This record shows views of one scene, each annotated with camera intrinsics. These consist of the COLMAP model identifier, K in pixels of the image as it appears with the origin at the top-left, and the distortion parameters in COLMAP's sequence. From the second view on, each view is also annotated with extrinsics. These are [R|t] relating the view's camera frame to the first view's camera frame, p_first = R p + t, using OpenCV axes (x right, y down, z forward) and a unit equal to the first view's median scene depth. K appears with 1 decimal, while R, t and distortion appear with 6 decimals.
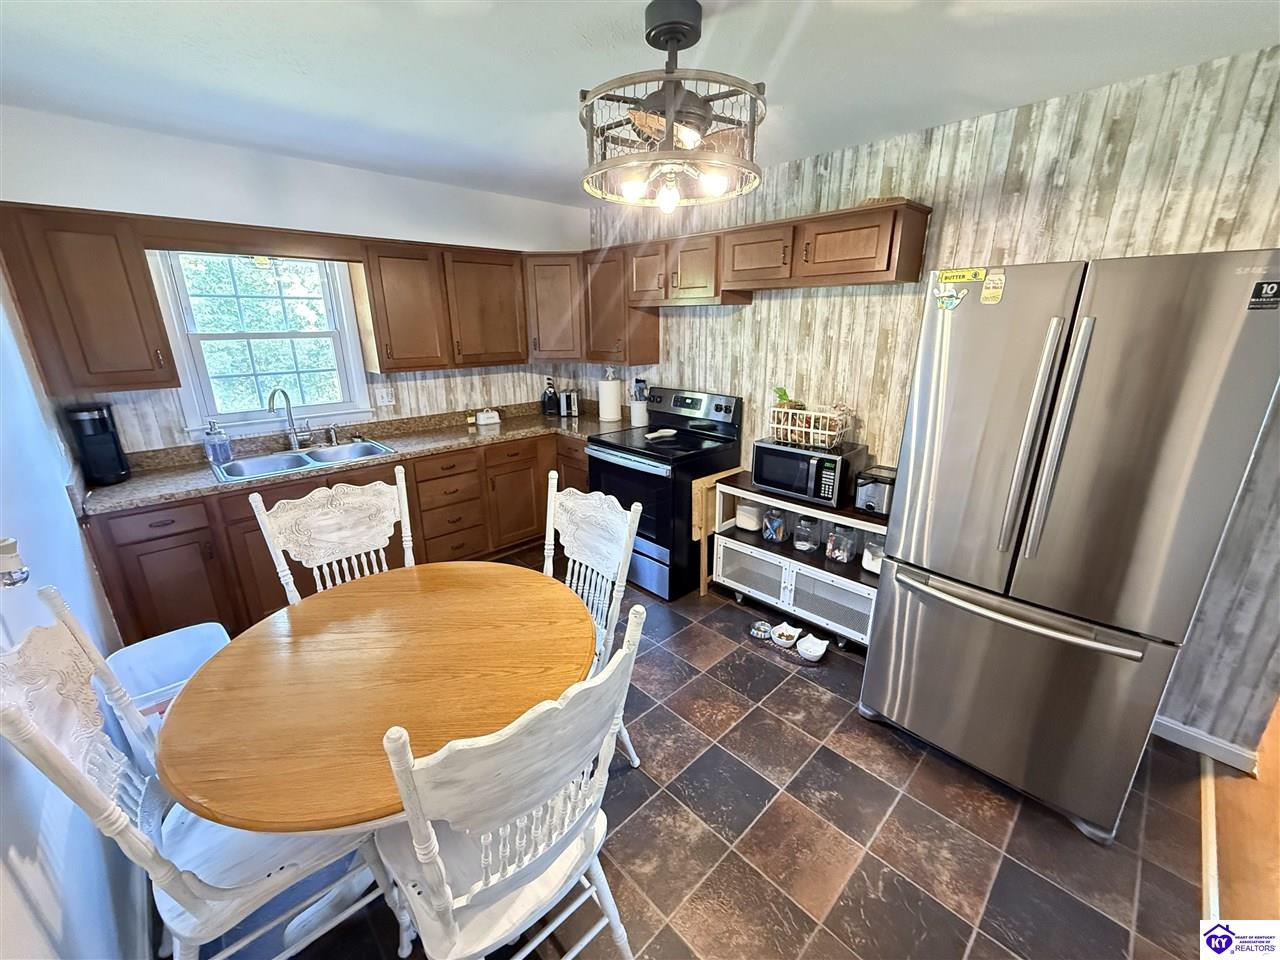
lens RADIAL K [[510.4, 0, 633.3], [0, 510.4, 482.4], [0, 0, 1]] dist [0.001532, -0.000628]
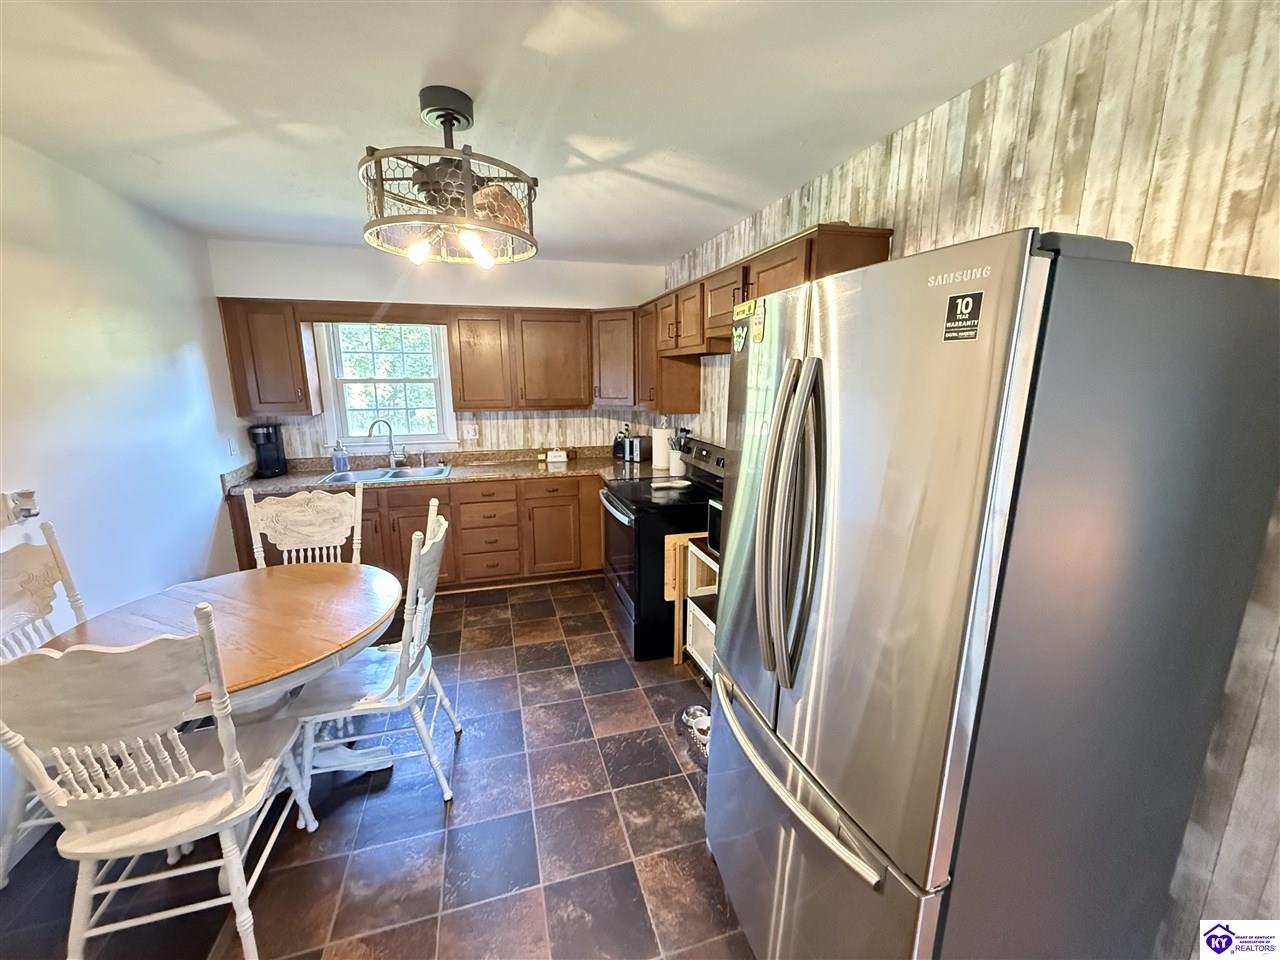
lens RADIAL K [[510.4, 0, 639.8], [0, 510.4, 482.8], [0, 0, 1]] dist [0.001532, -0.000628]
pose [[0.888524, 0.097905, -0.448264, 0.676374], [-0.140866, 0.987995, -0.063429, -0.045390], [0.436672, 0.119503, 0.891648, 0.180569]]
